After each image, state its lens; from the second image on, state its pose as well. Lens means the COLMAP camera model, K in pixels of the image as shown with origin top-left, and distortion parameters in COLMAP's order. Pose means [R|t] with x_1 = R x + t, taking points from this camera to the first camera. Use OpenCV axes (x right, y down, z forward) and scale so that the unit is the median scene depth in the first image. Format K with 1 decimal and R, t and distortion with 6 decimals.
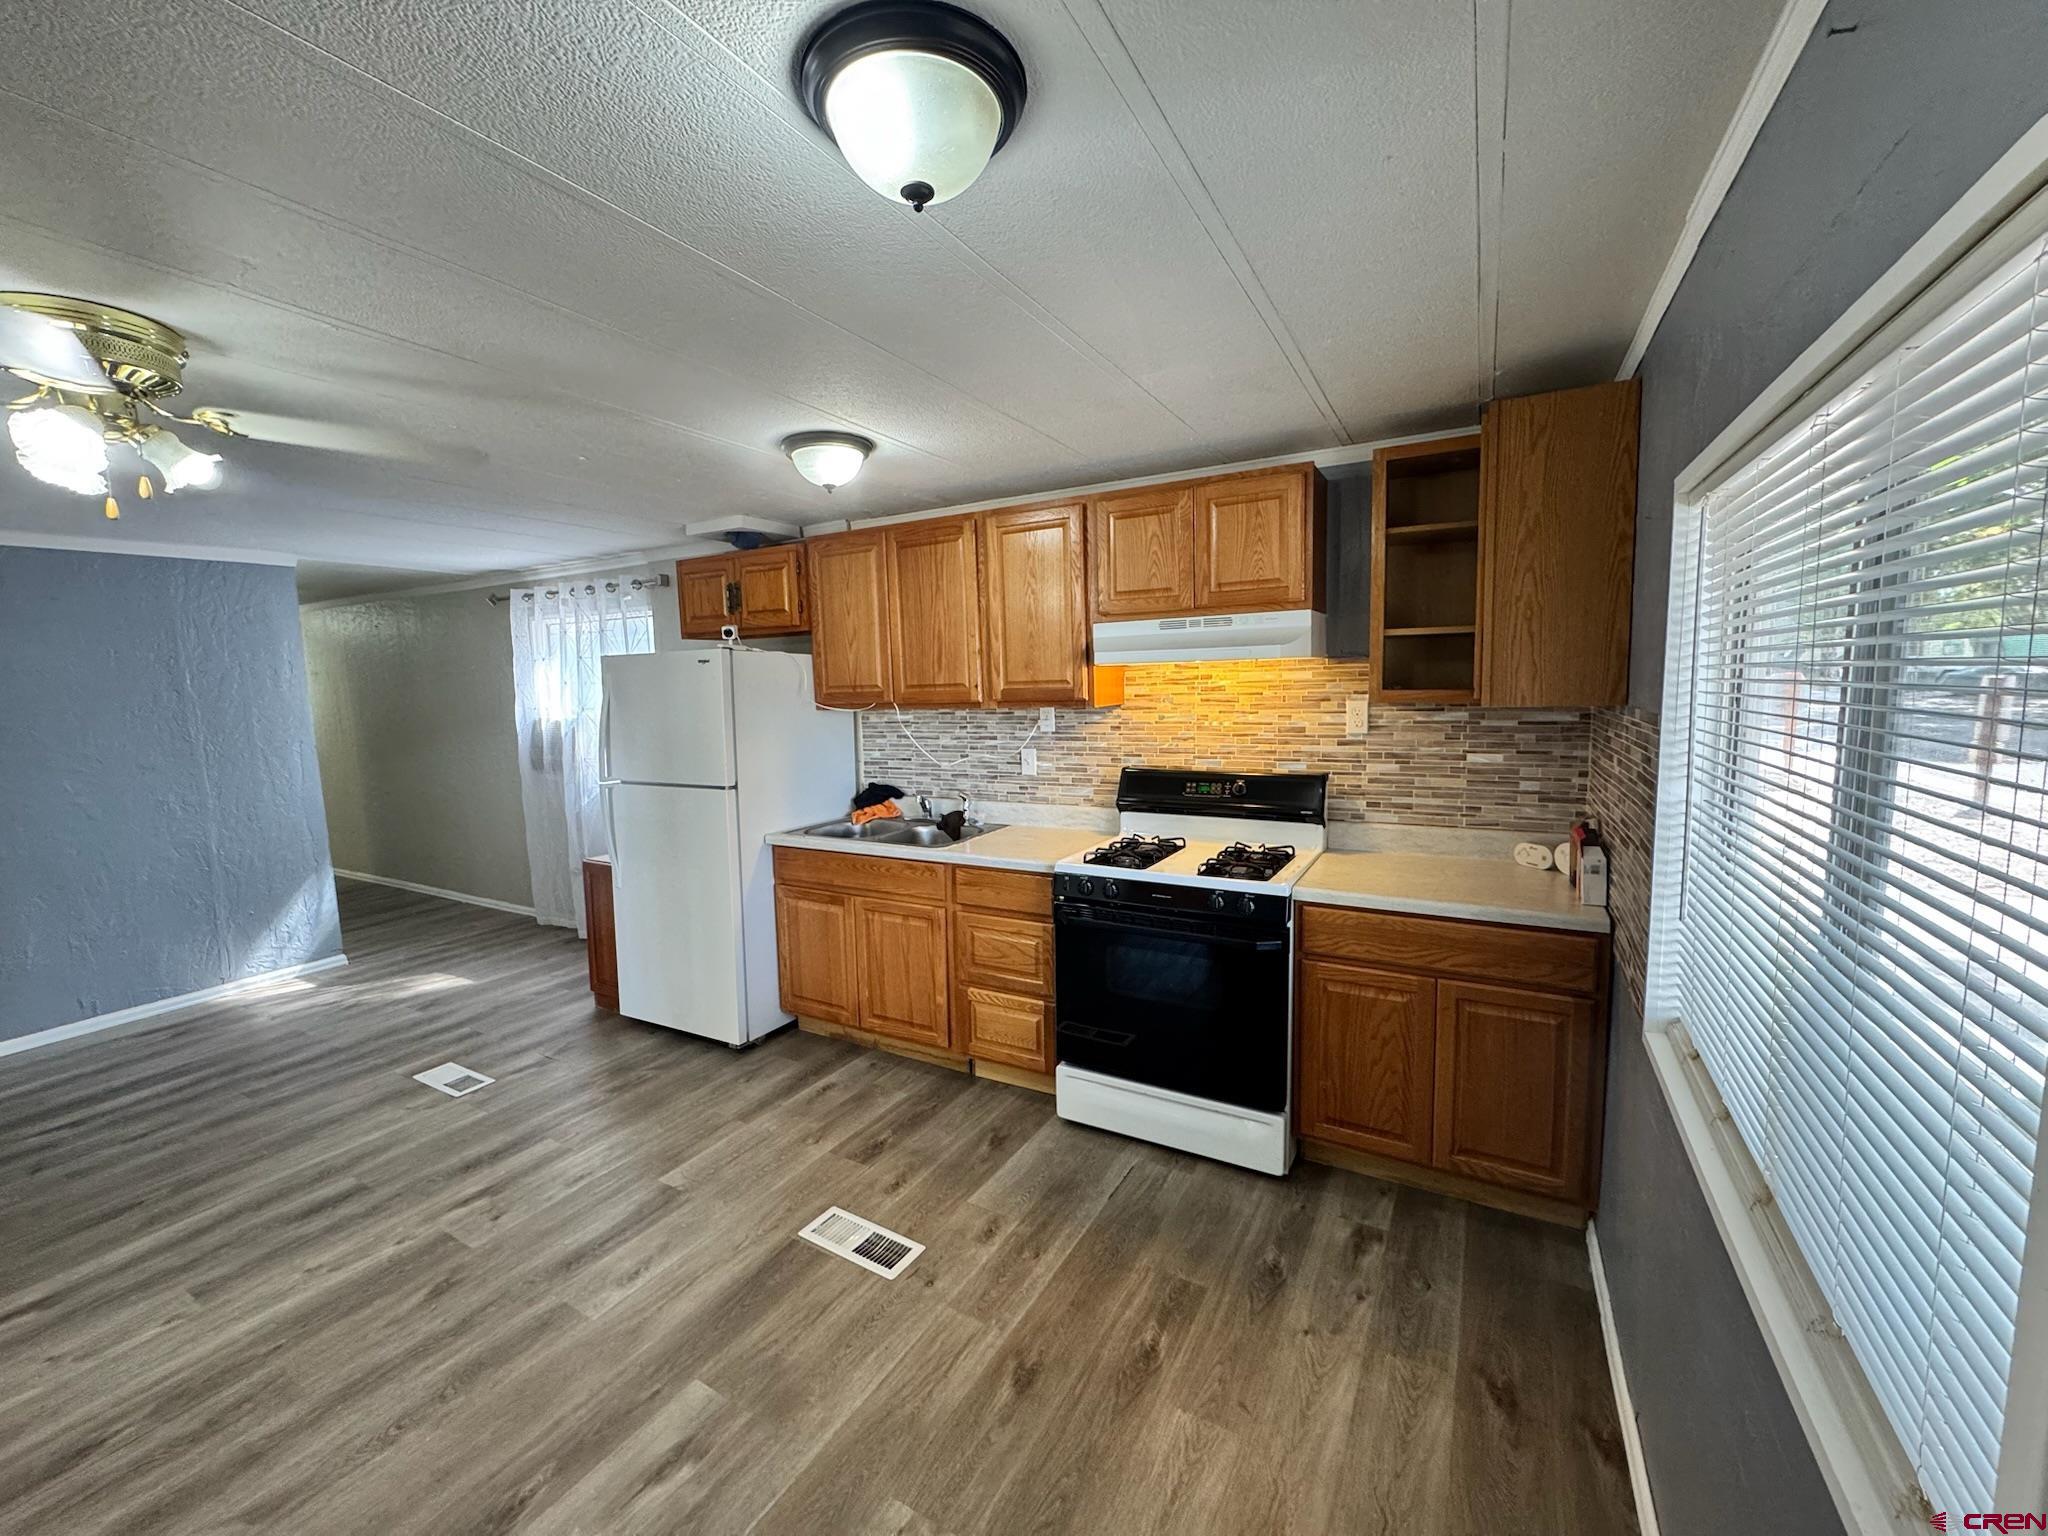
lens RADIAL K [[817.4, 0, 1023.1], [0, 817.4, 760.2], [0, 0, 1]] dist [-0.002224, 0.000190]
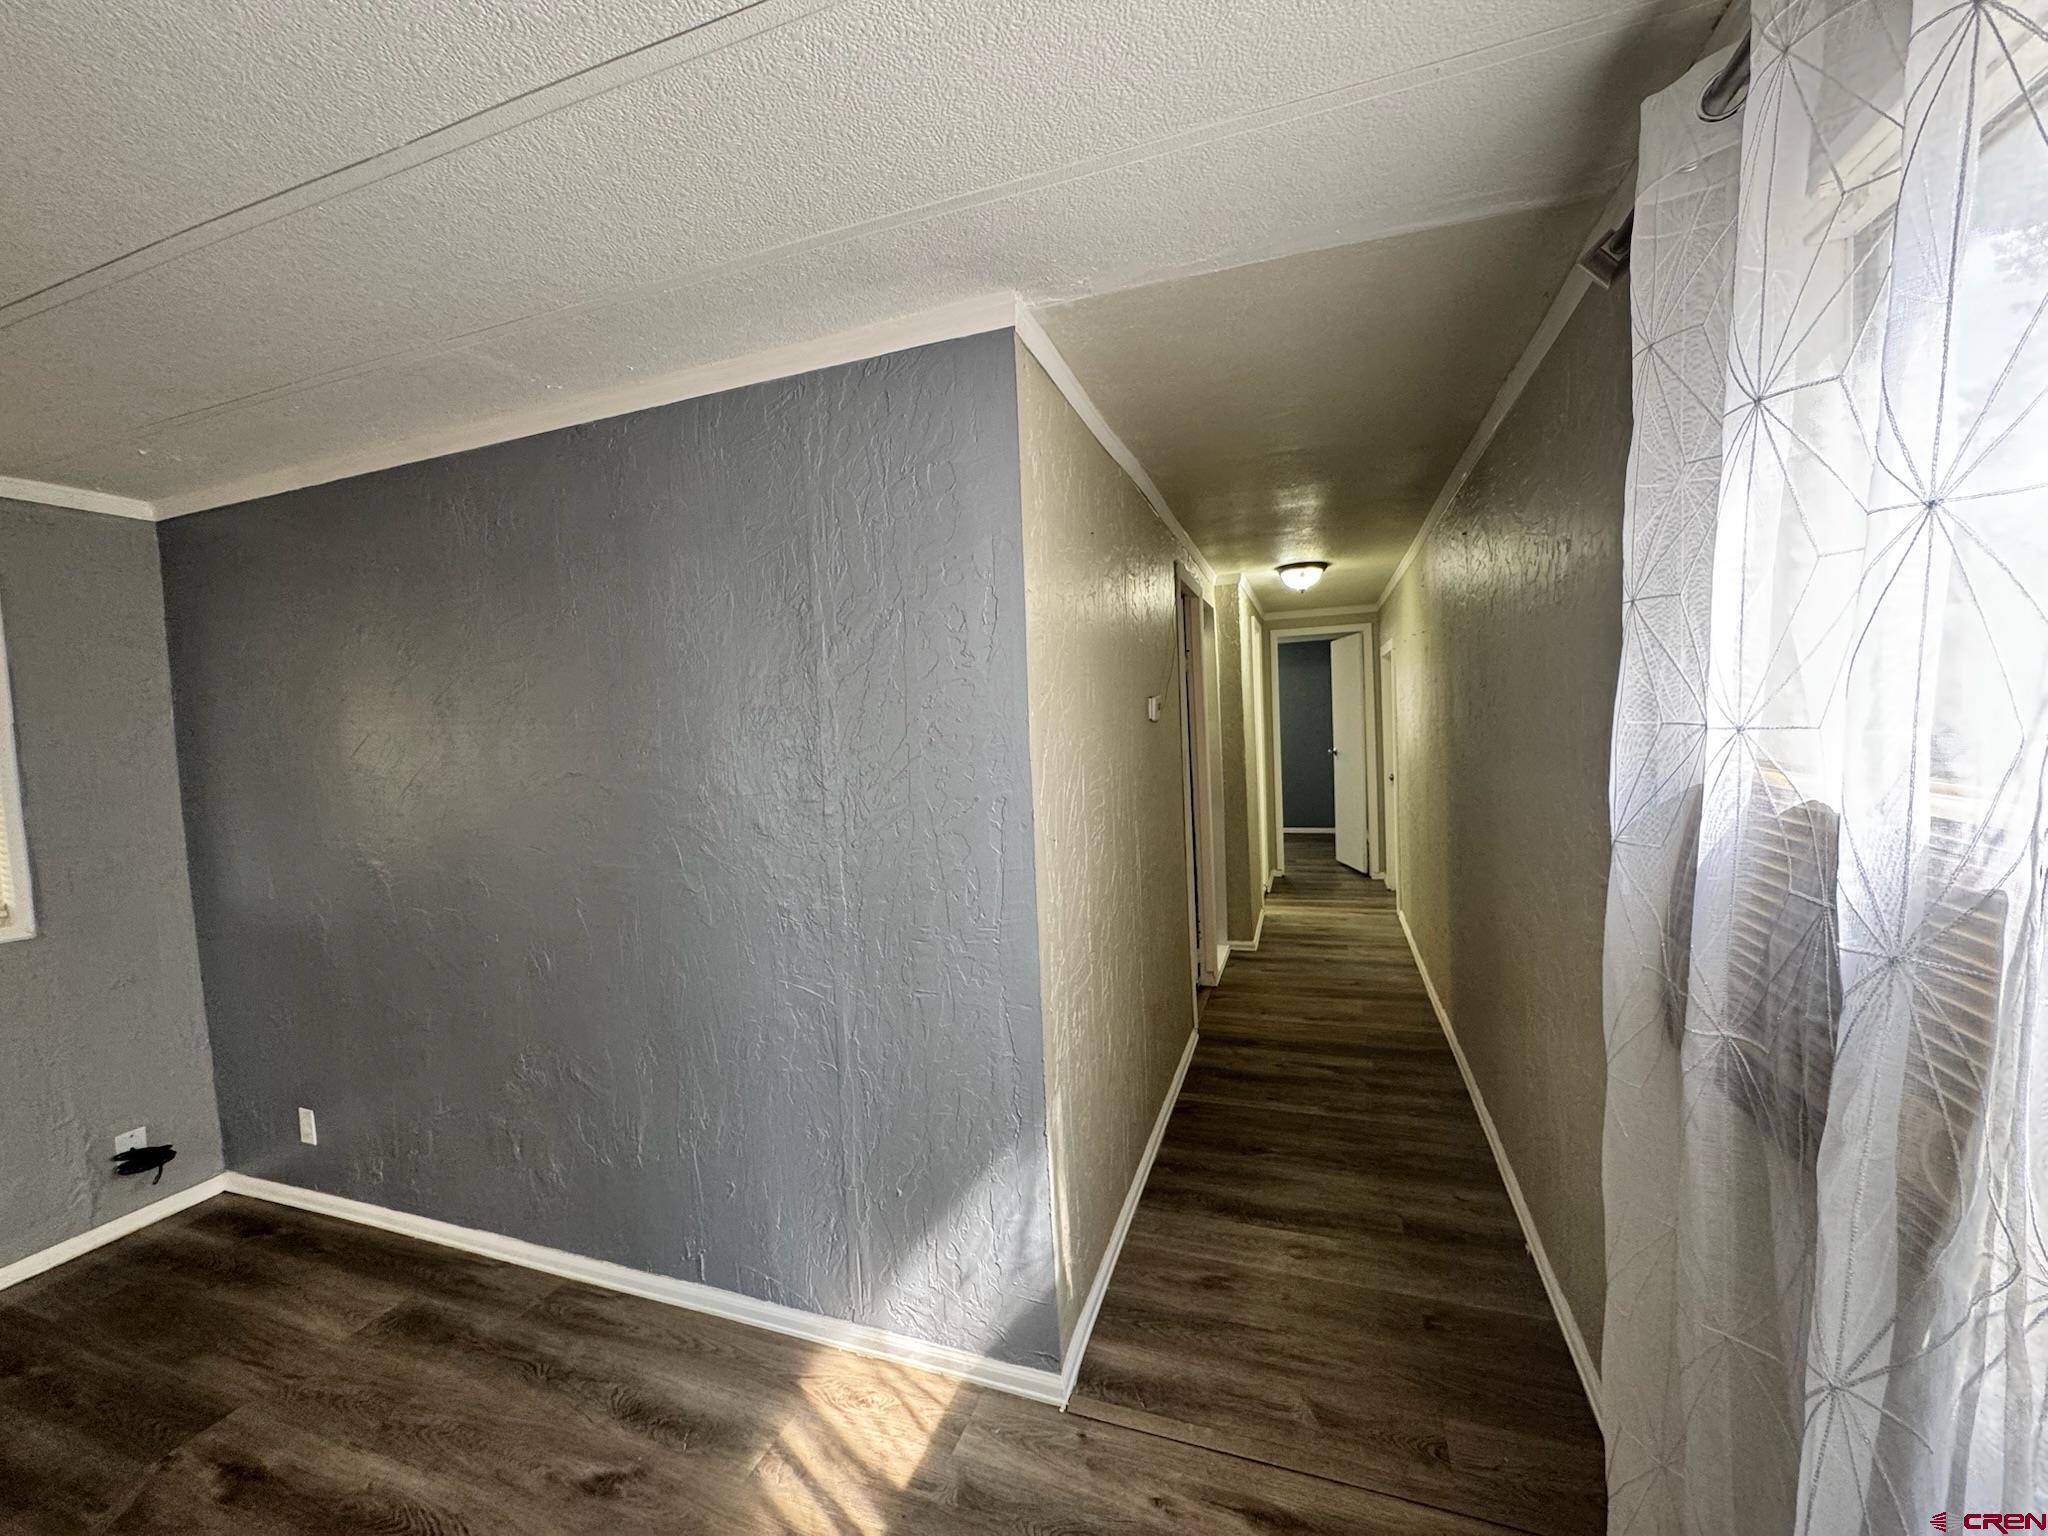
lens RADIAL K [[814.1, 0, 1026.7], [0, 814.1, 767.7], [0, 0, 1]] dist [-0.000540, 0.000061]
pose [[0.172916, 0.080539, -0.981638, -0.779079], [-0.065421, 0.995389, 0.070143, -0.098924], [0.982762, 0.052091, 0.177387, 1.427428]]
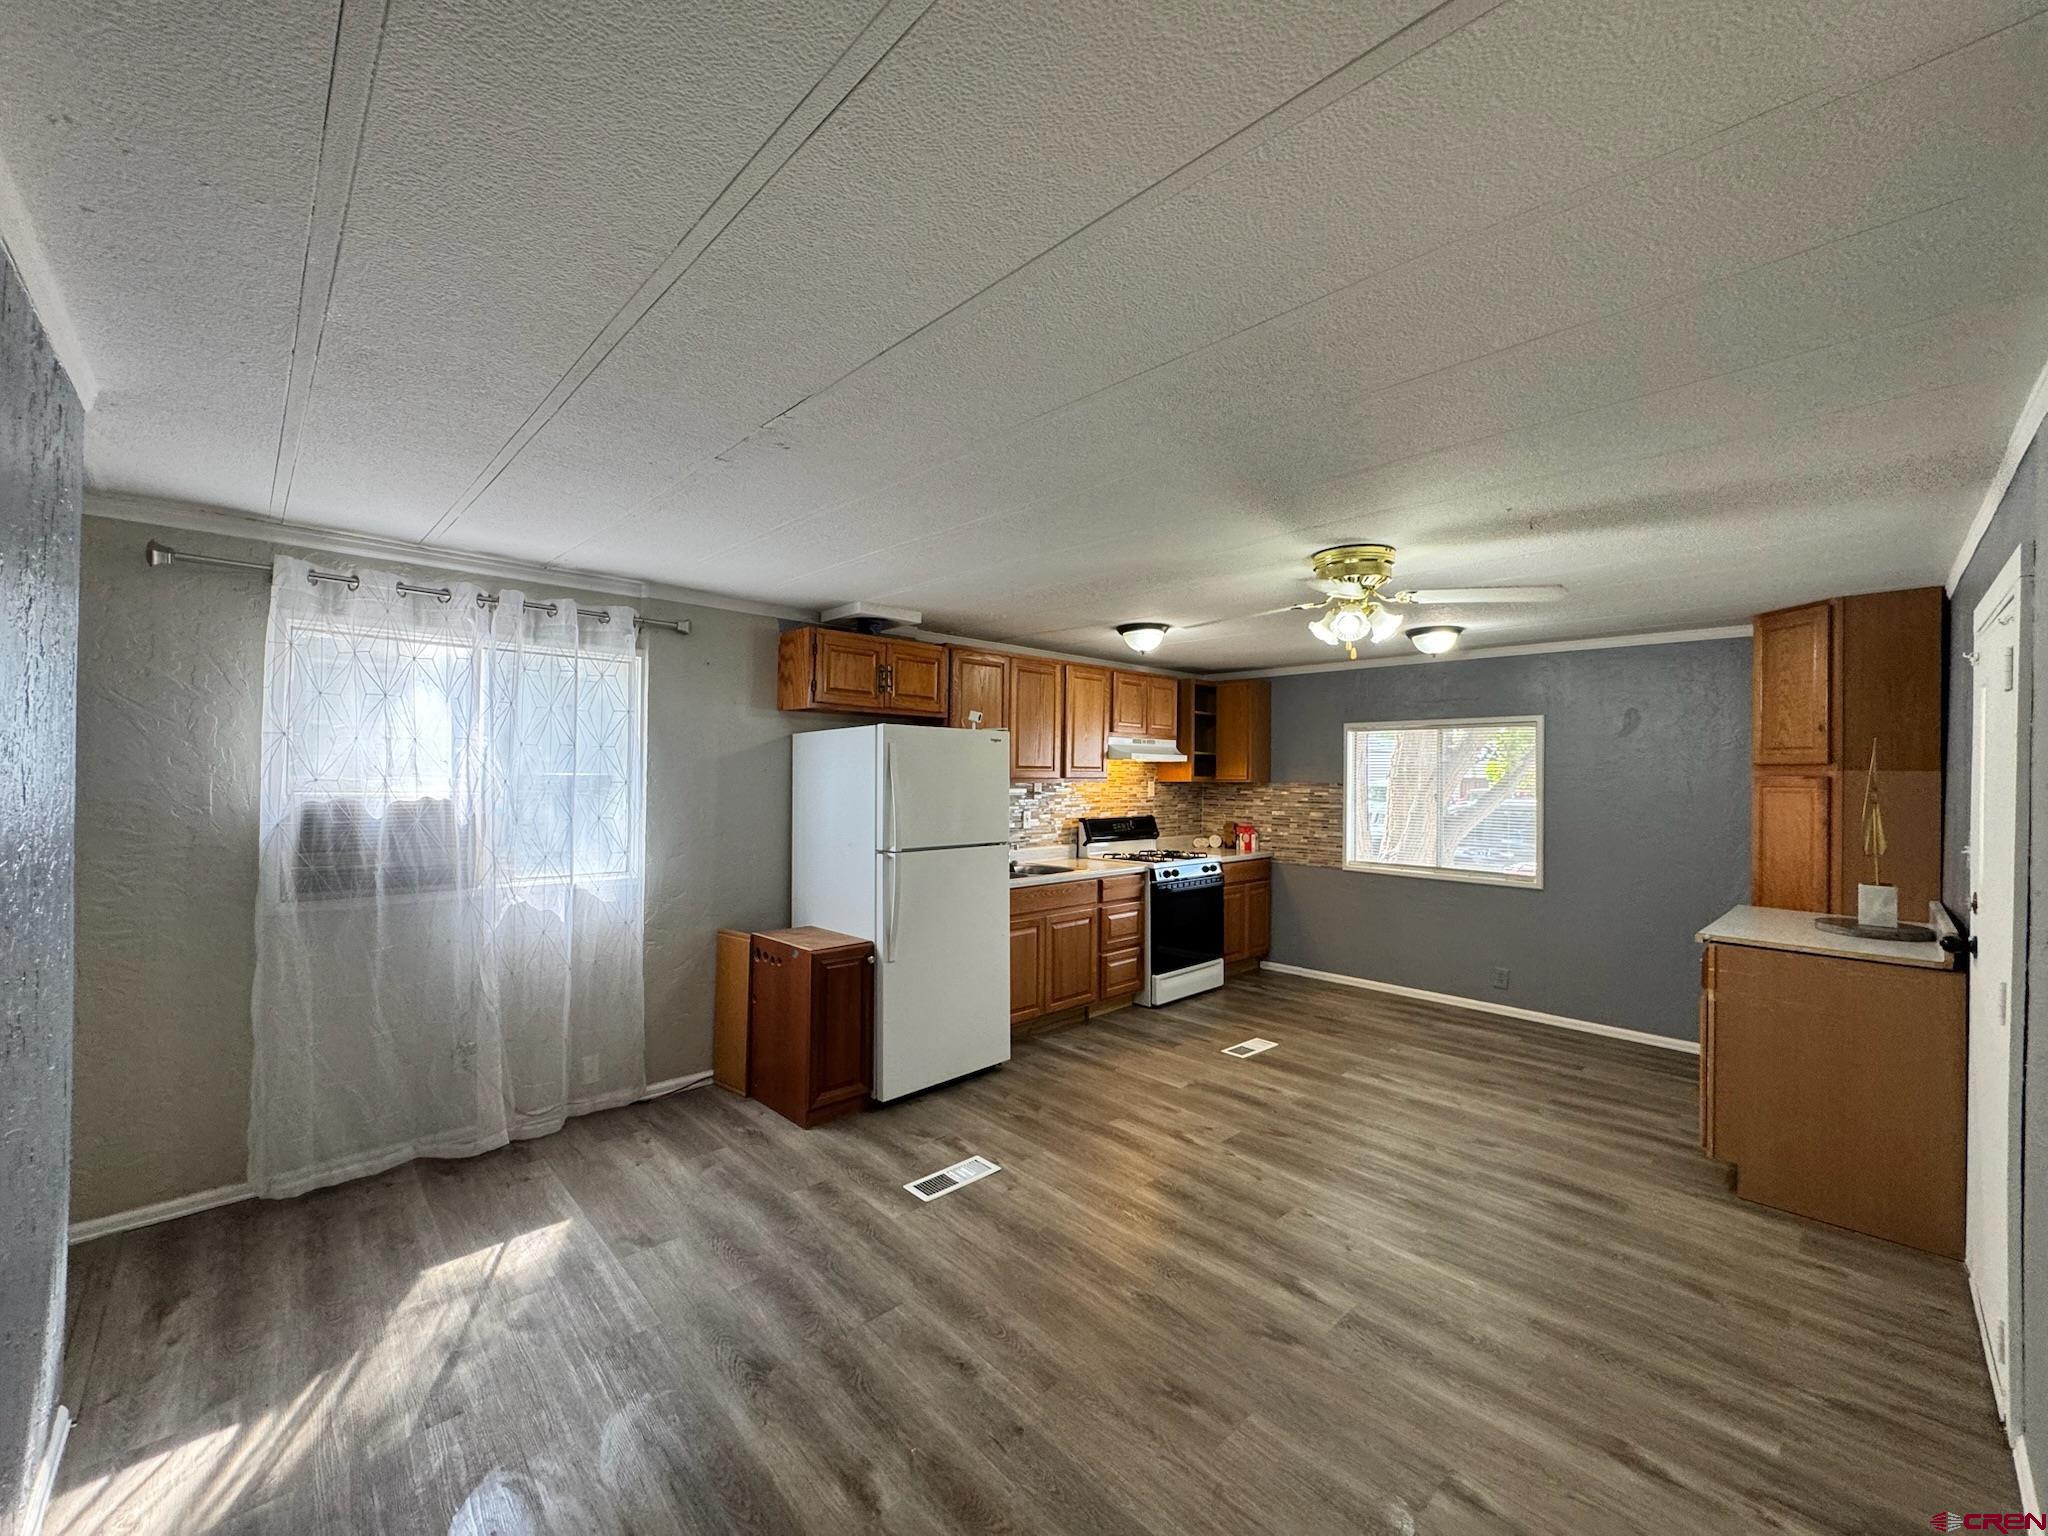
lens RADIAL K [[819.2, 0, 1023.6], [0, 819.2, 760.5], [0, 0, 1]] dist [-0.003213, -0.000305]
pose [[0.281420, 0.045361, 0.958512, -1.711894], [0.076534, 0.994639, -0.069541, -0.002376], [-0.956528, 0.092929, 0.276440, 0.686913]]
